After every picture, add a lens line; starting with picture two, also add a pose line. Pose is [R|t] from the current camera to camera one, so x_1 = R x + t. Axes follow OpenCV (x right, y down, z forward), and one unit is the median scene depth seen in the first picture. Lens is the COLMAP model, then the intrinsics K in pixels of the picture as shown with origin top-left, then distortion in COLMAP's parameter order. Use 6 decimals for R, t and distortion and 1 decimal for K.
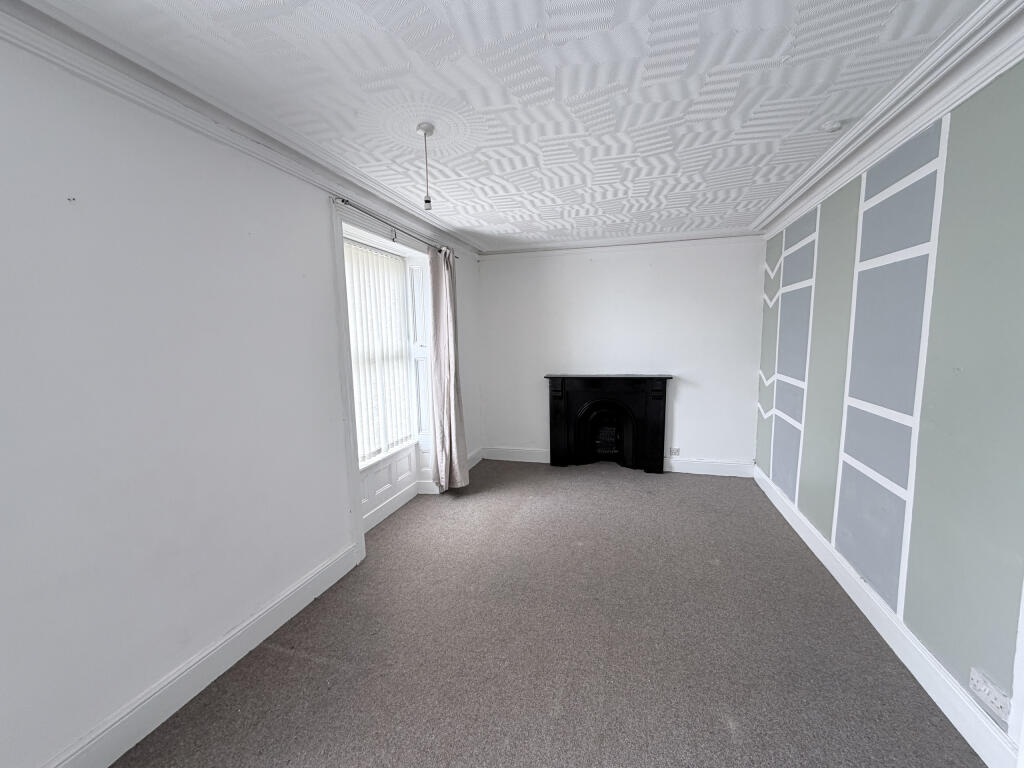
lens RADIAL K [[406.7, 0, 508.0], [0, 406.7, 385.7], [0, 0, 1]] dist [-0.000323, 0.000037]
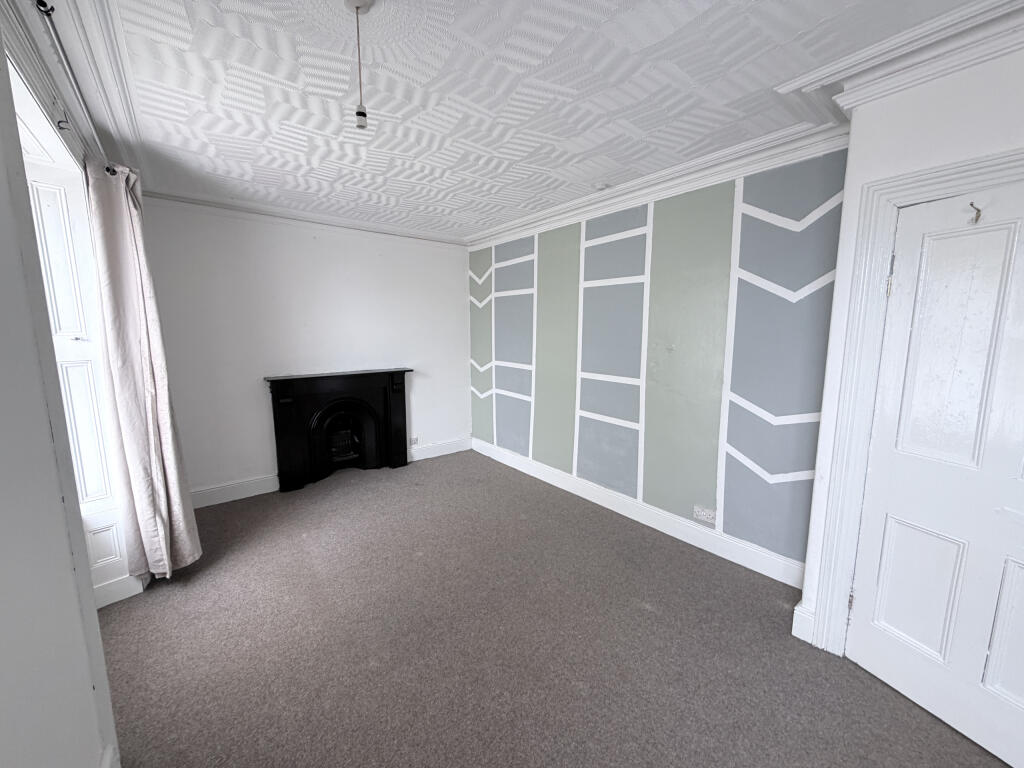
lens RADIAL K [[406.7, 0, 508.0], [0, 406.7, 385.7], [0, 0, 1]] dist [-0.000323, 0.000037]
pose [[0.574666, -0.093417, 0.813039, -0.339922], [0.086919, 0.994812, 0.052867, -0.015968], [-0.813759, 0.040288, 0.579804, 0.235801]]
